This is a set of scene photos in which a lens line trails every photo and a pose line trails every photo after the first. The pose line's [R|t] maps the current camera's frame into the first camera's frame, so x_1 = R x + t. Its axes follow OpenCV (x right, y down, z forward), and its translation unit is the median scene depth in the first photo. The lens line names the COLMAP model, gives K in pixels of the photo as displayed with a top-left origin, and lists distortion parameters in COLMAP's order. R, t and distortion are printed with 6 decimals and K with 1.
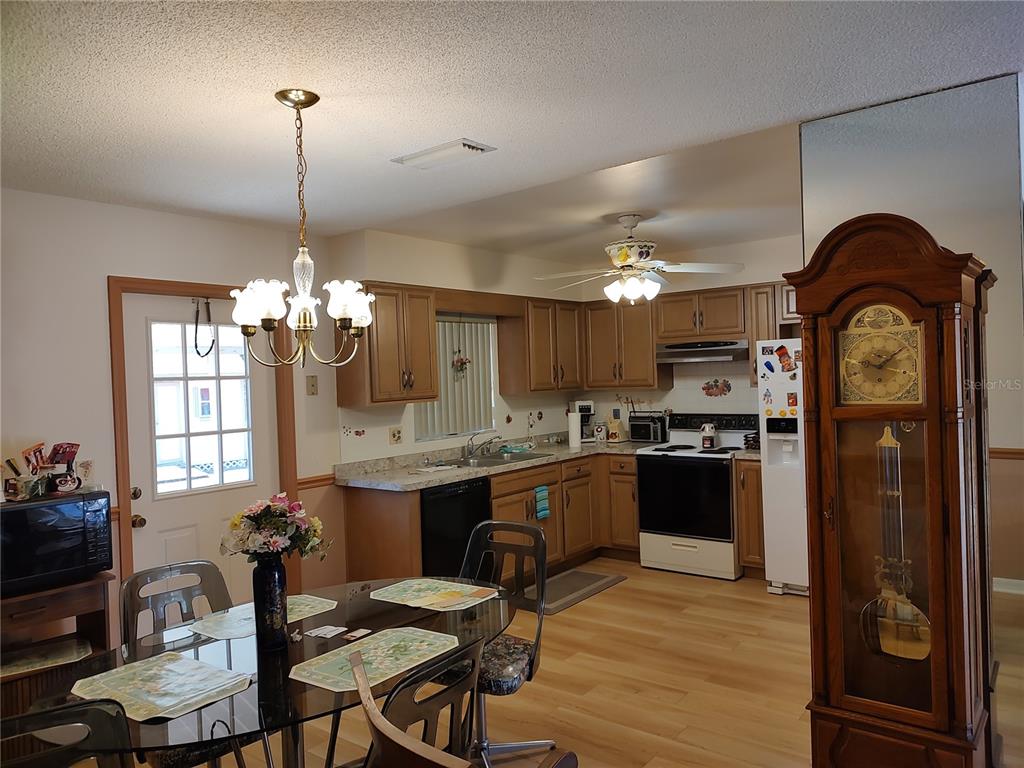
lens RADIAL K [[743.6, 0, 522.5], [0, 743.6, 388.7], [0, 0, 1]] dist [0.068205, -0.042513]
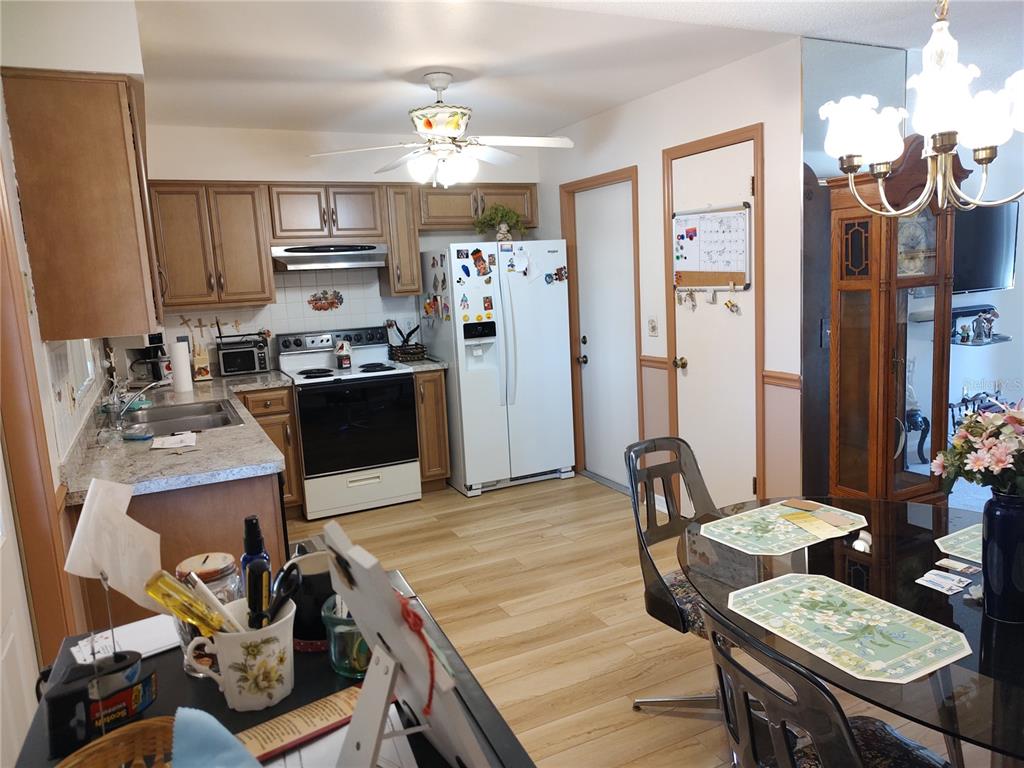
lens RADIAL K [[743.6, 0, 521.2], [0, 743.6, 383.6], [0, 0, 1]] dist [0.068205, -0.042513]
pose [[0.429524, -0.124856, 0.894383, -0.571671], [0.053858, 0.992175, 0.112643, 0.012087], [-0.901448, -0.000213, 0.432887, 0.554023]]
